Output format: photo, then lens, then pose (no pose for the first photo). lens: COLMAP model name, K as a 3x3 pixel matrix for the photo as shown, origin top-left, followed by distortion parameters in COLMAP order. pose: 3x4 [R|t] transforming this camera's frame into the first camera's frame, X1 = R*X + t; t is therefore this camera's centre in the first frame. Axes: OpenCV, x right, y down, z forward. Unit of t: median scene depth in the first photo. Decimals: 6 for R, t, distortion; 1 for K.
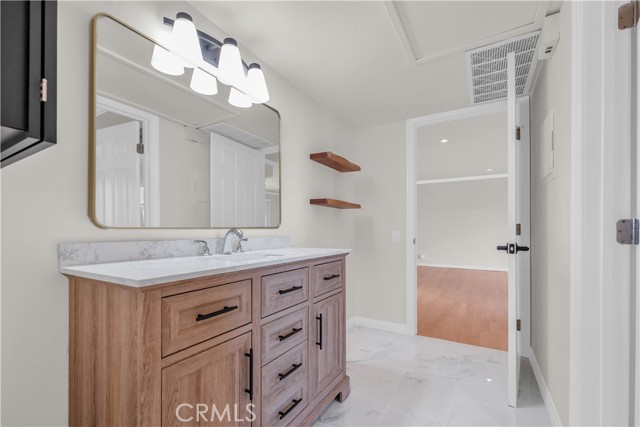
lens RADIAL K [[273.5, 0, 323.3], [0, 273.5, 226.0], [0, 0, 1]] dist [-0.000804, -0.000131]
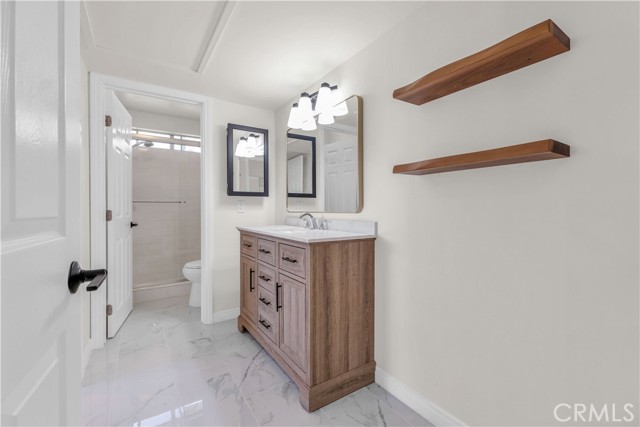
lens RADIAL K [[274.6, 0, 319.8], [0, 274.6, 219.1], [0, 0, 1]] dist [0.000930, 0.000247]
pose [[-0.442312, 0.015108, -0.896734, 1.000427], [0.003243, 0.999879, 0.015246, 0.022162], [0.896855, 0.003835, -0.442307, 1.713581]]
